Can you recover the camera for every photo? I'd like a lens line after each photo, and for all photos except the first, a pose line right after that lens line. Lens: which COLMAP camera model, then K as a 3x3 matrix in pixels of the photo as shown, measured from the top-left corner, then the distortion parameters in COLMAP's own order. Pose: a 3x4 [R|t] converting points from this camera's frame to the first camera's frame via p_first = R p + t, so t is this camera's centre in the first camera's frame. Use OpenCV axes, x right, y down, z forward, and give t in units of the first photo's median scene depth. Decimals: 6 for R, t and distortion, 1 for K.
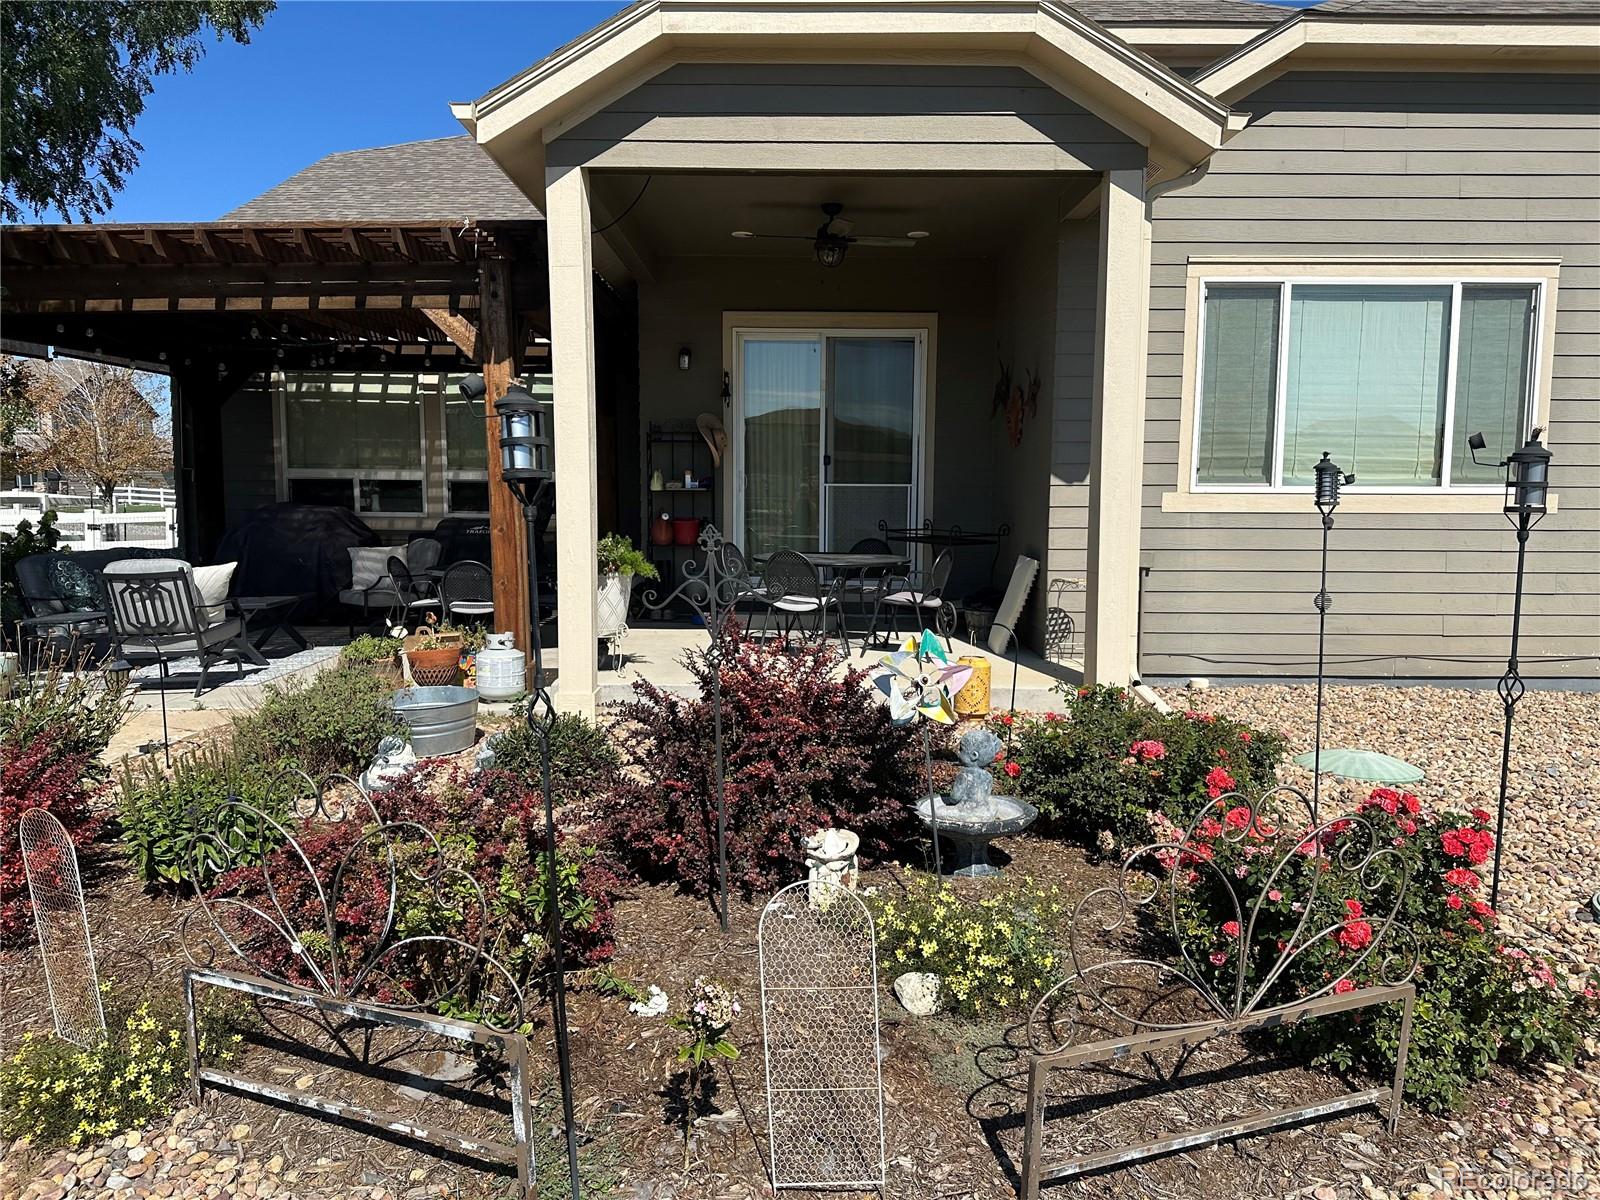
lens RADIAL K [[1125.0, 0, 798.9], [0, 1125.0, 611.7], [0, 0, 1]] dist [0.058694, -0.072005]
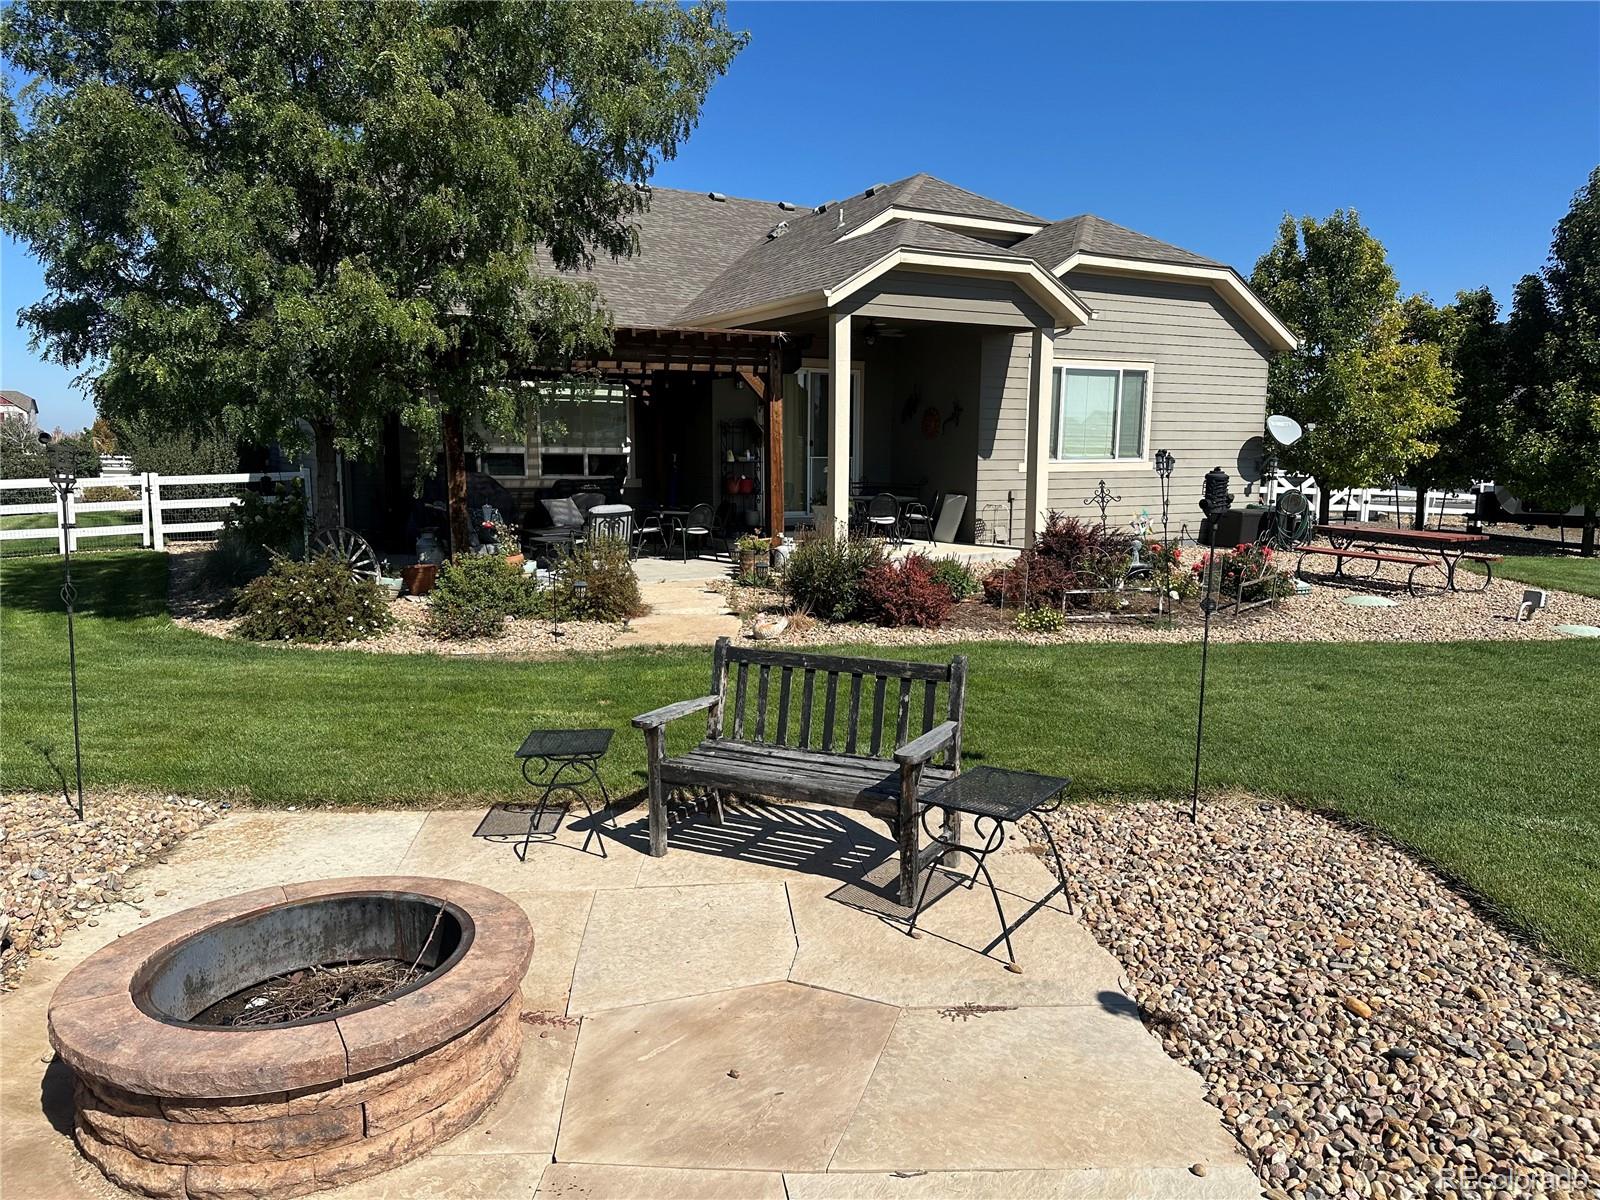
lens RADIAL K [[1112.7, 0, 802.5], [0, 1112.7, 613.0], [0, 0, 1]] dist [0.134693, -0.154869]
pose [[0.874428, -0.070984, 0.479934, -1.097050], [0.049624, 0.997136, 0.057066, 0.037207], [-0.482610, -0.026083, 0.875447, -0.683783]]
